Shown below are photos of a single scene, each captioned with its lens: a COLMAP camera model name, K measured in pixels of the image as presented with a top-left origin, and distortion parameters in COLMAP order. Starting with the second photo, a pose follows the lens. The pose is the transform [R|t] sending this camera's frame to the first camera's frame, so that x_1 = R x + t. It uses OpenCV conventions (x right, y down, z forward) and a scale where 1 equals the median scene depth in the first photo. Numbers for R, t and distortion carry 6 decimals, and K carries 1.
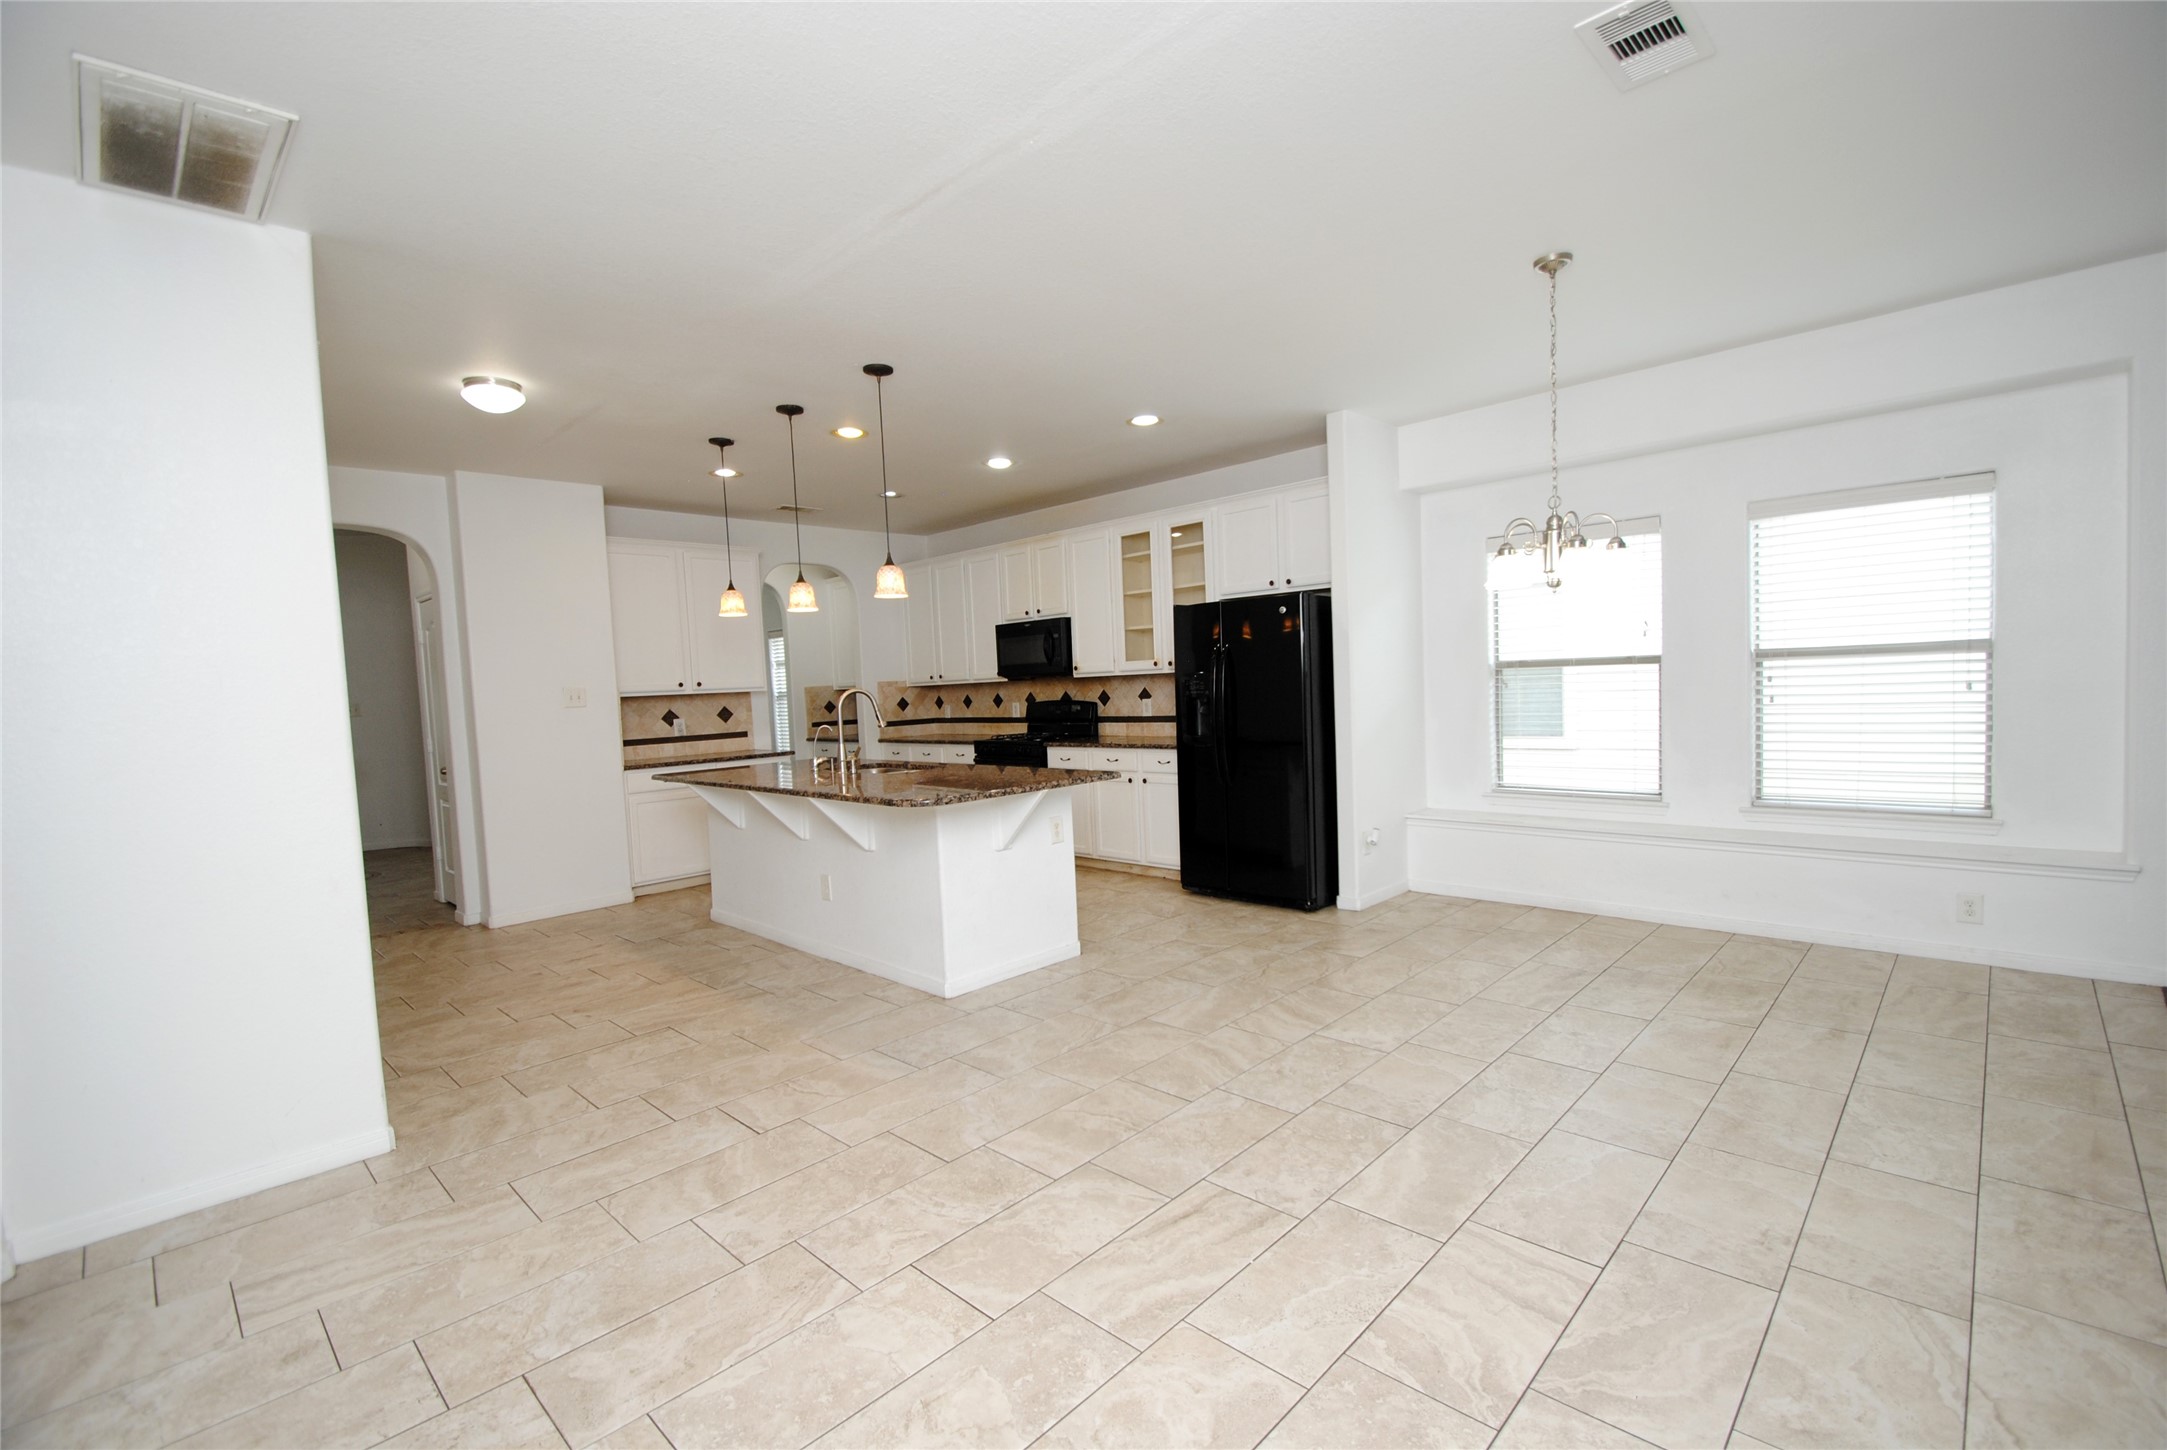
lens RADIAL K [[949.6, 0, 1090.4], [0, 949.6, 736.7], [0, 0, 1]] dist [0.014169, -0.015179]
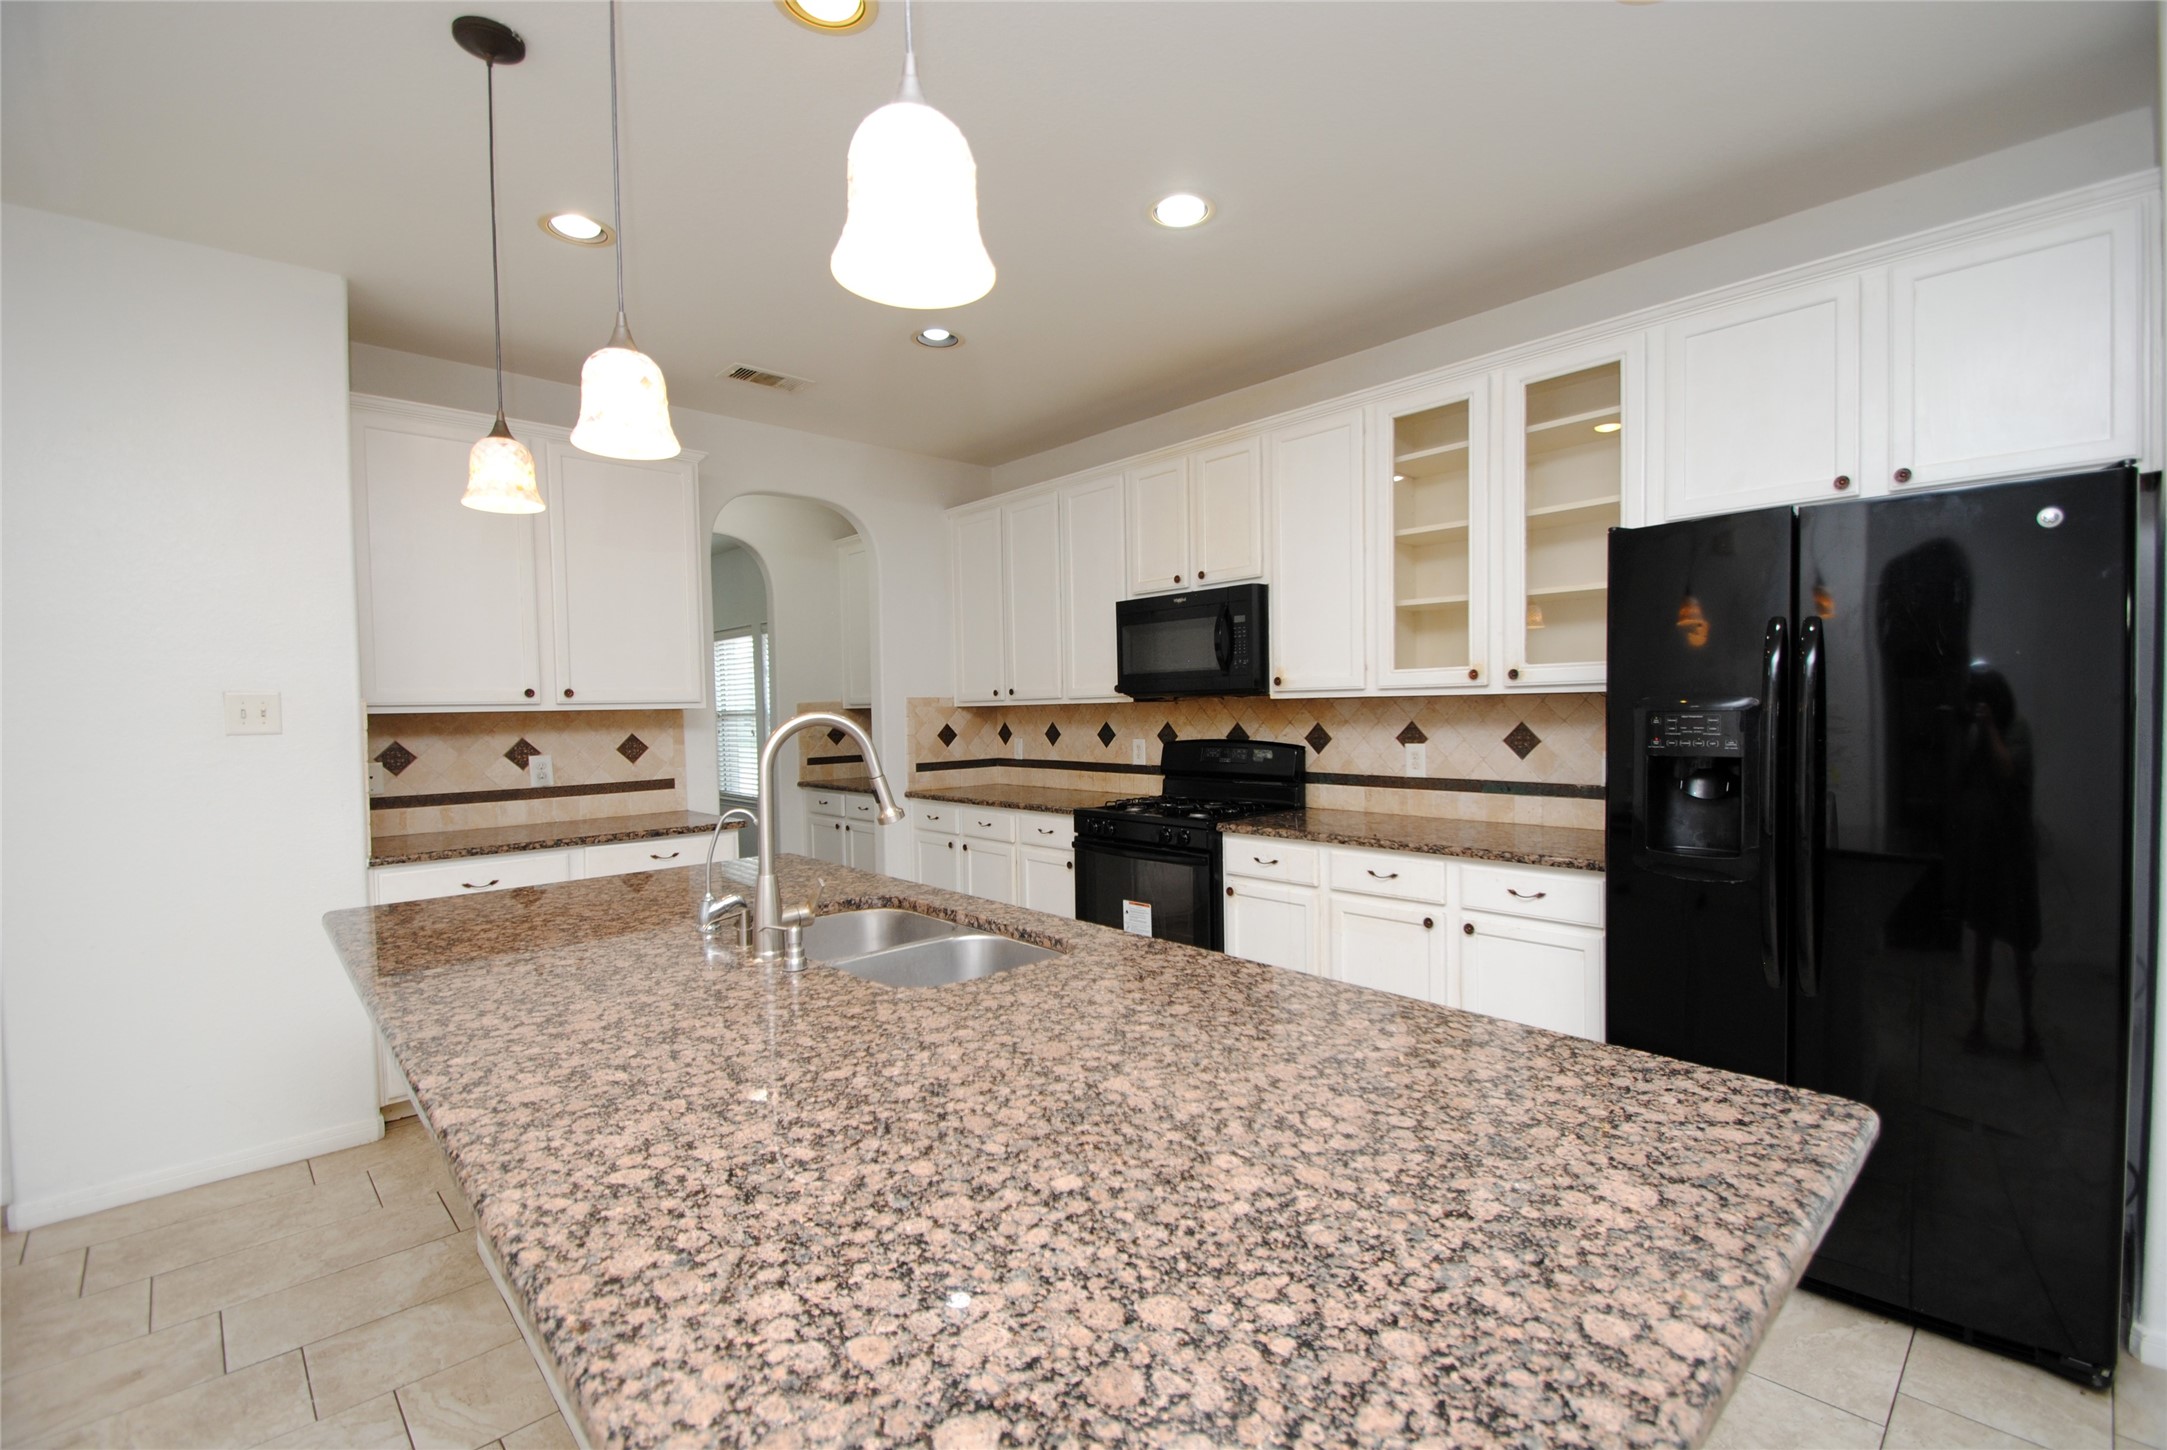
lens RADIAL K [[953.9, 0, 1092.7], [0, 953.9, 731.3], [0, 0, 1]] dist [0.008886, -0.000089]
pose [[0.998716, 0.027622, -0.042474, -0.091027], [-0.028863, 0.999166, -0.028877, -0.025472], [0.041641, 0.030066, 0.998680, 0.456777]]
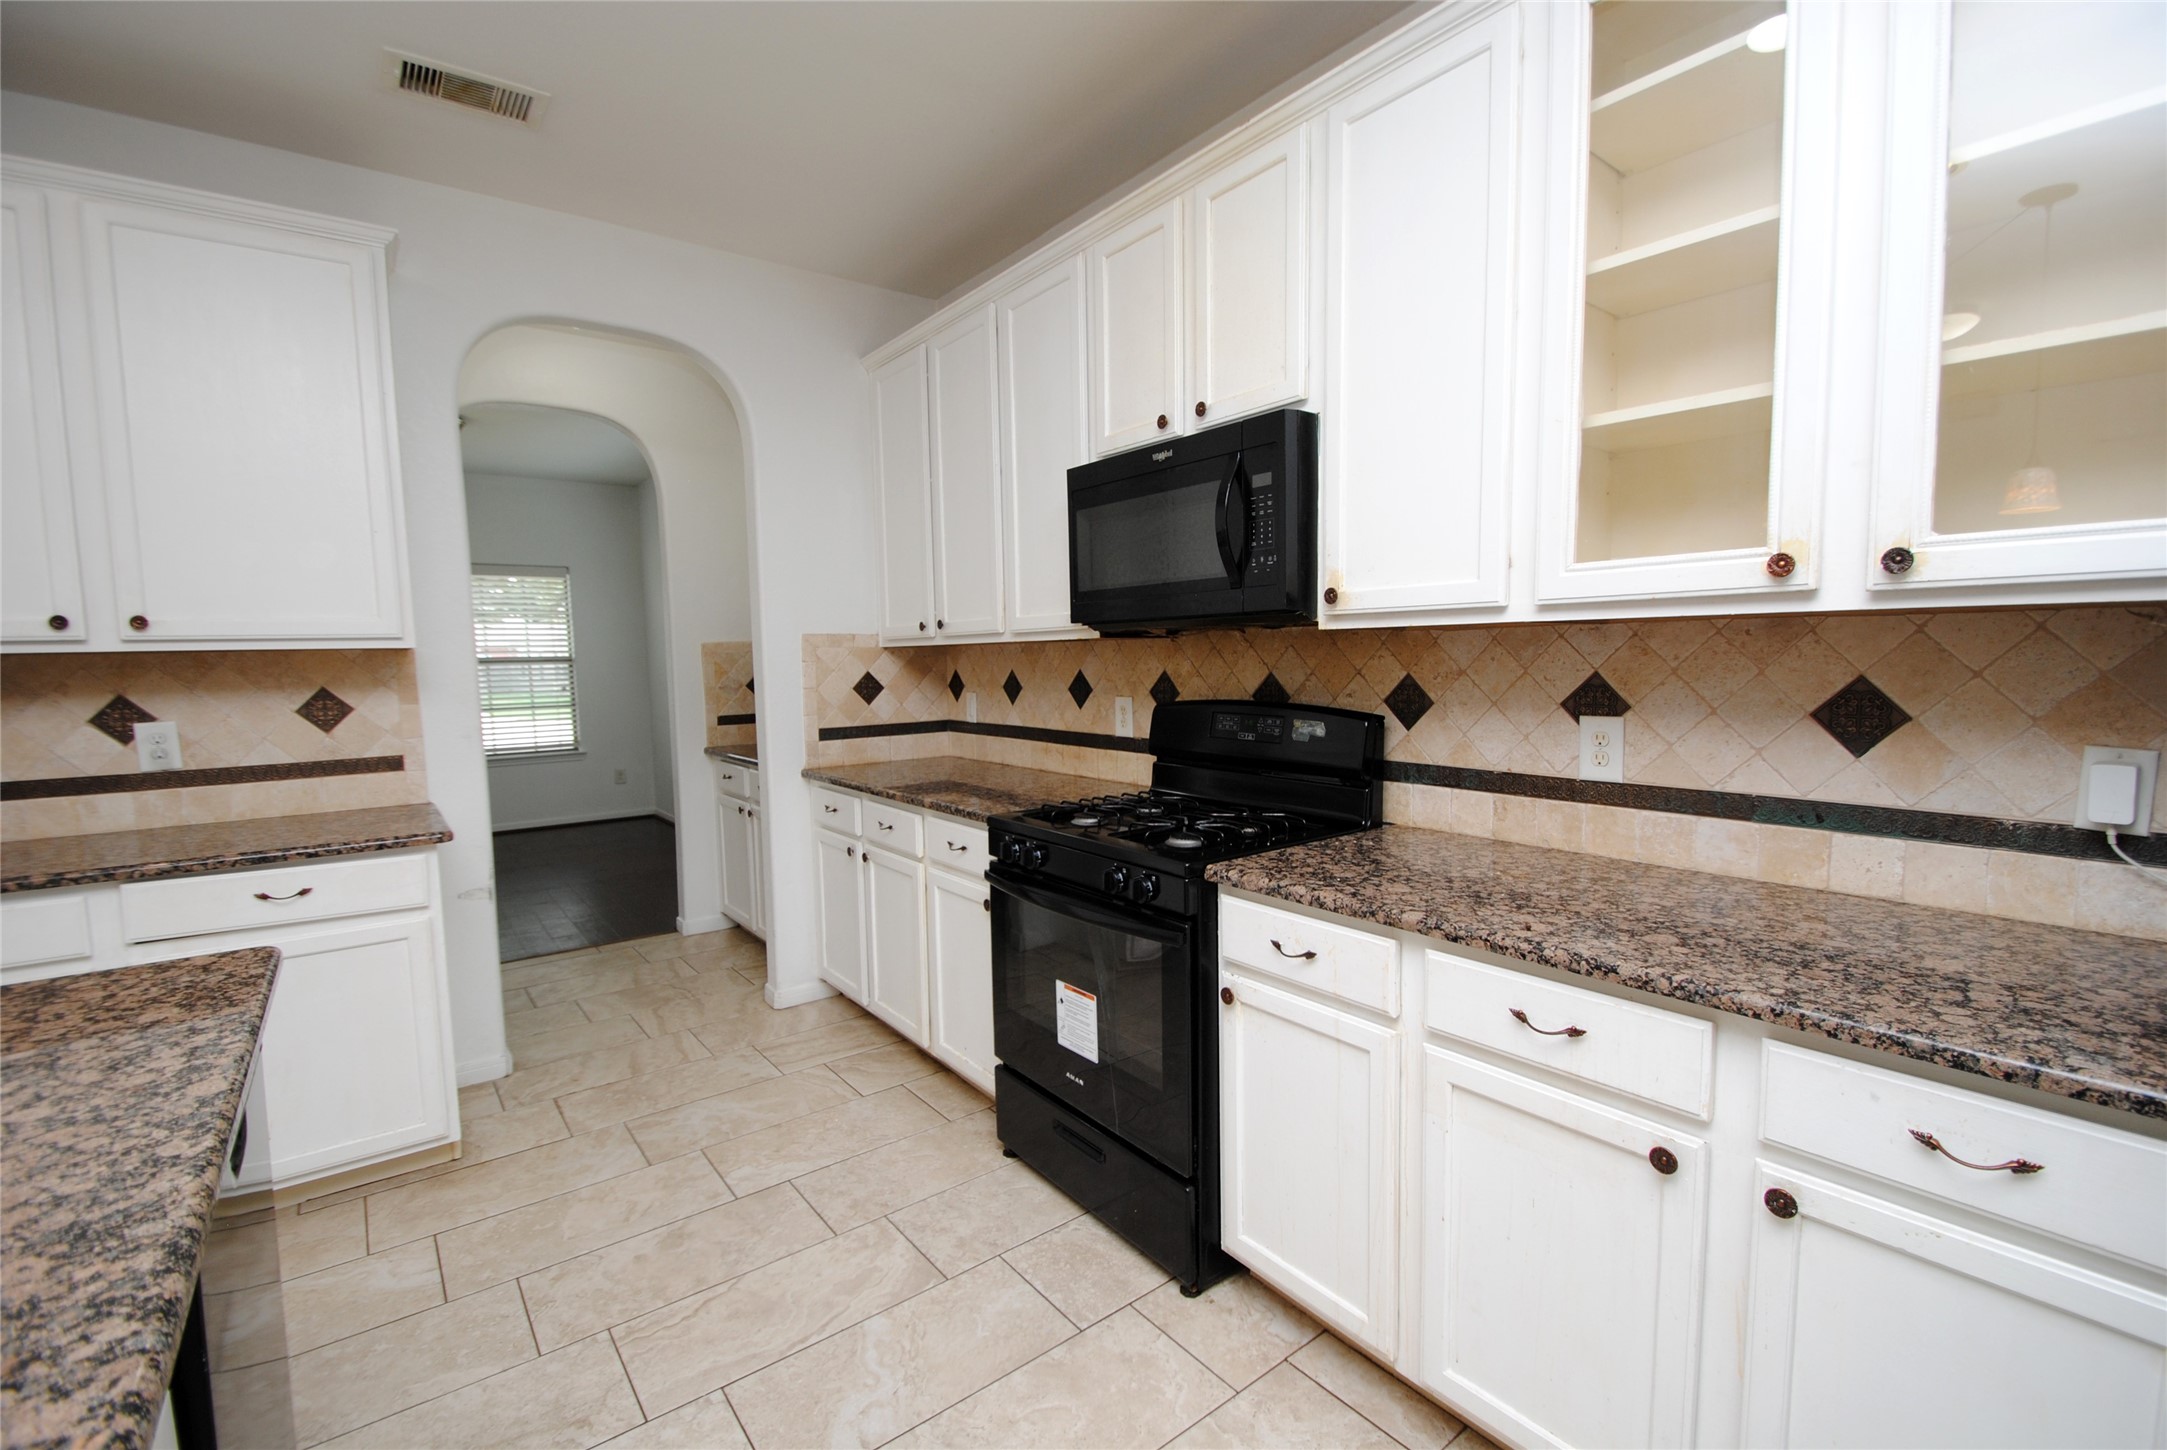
lens RADIAL K [[949.6, 0, 1090.4], [0, 949.6, 736.7], [0, 0, 1]] dist [0.014169, -0.015179]
pose [[0.989718, 0.039014, -0.137610, -0.043706], [-0.033991, 0.998674, 0.038665, -0.038034], [0.138936, -0.033590, 0.989732, 0.692033]]
